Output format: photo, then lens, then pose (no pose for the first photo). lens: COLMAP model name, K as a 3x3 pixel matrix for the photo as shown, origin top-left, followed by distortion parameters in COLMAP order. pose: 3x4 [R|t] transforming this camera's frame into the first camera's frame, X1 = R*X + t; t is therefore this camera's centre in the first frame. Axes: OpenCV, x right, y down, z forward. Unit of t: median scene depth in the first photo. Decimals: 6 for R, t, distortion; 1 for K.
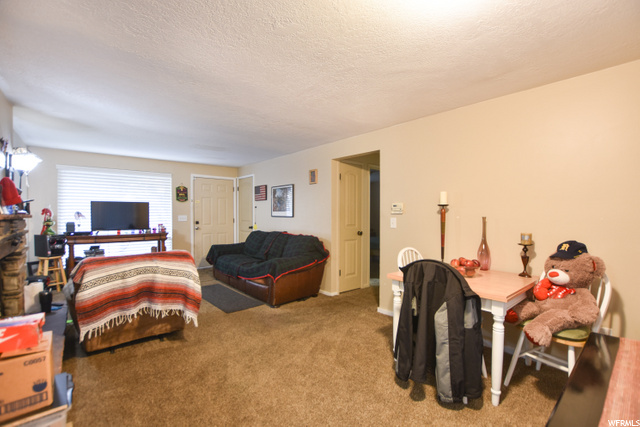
lens RADIAL K [[289.0, 0, 317.8], [0, 289.0, 214.5], [0, 0, 1]] dist [-0.028452, 0.001062]
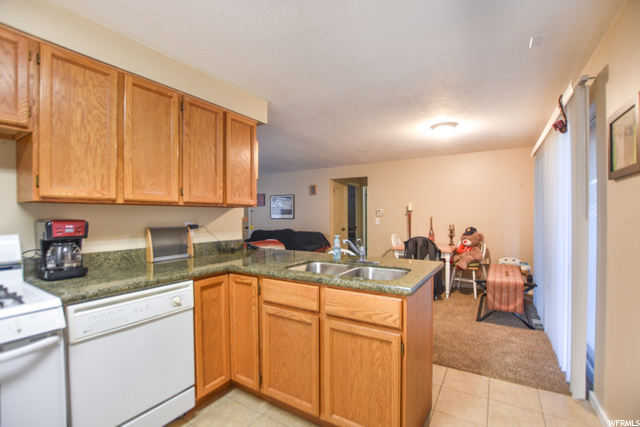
lens RADIAL K [[289.0, 0, 317.8], [0, 289.0, 214.5], [0, 0, 1]] dist [-0.028452, 0.001062]
pose [[0.951235, -0.004052, 0.308441, -0.991311], [0.006935, 0.999942, -0.008252, 0.003312], [-0.308389, 0.009988, 0.951208, -0.820460]]
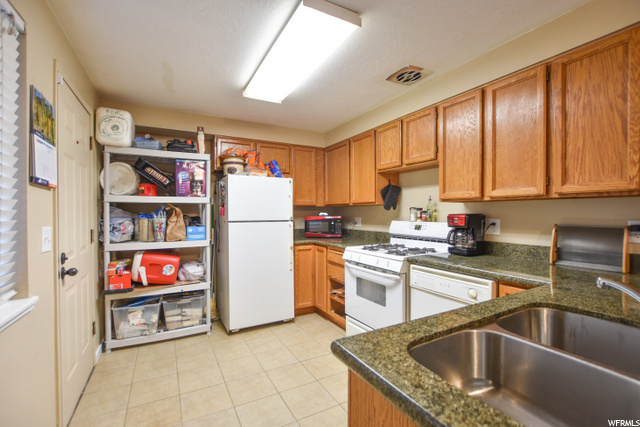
lens RADIAL K [[289.0, 0, 317.8], [0, 289.0, 214.5], [0, 0, 1]] dist [-0.028452, 0.001062]
pose [[-0.195150, 0.010382, -0.980718, 2.847930], [-0.004301, 0.999925, 0.011441, -0.019371], [0.980764, 0.006451, -0.195091, 2.211562]]
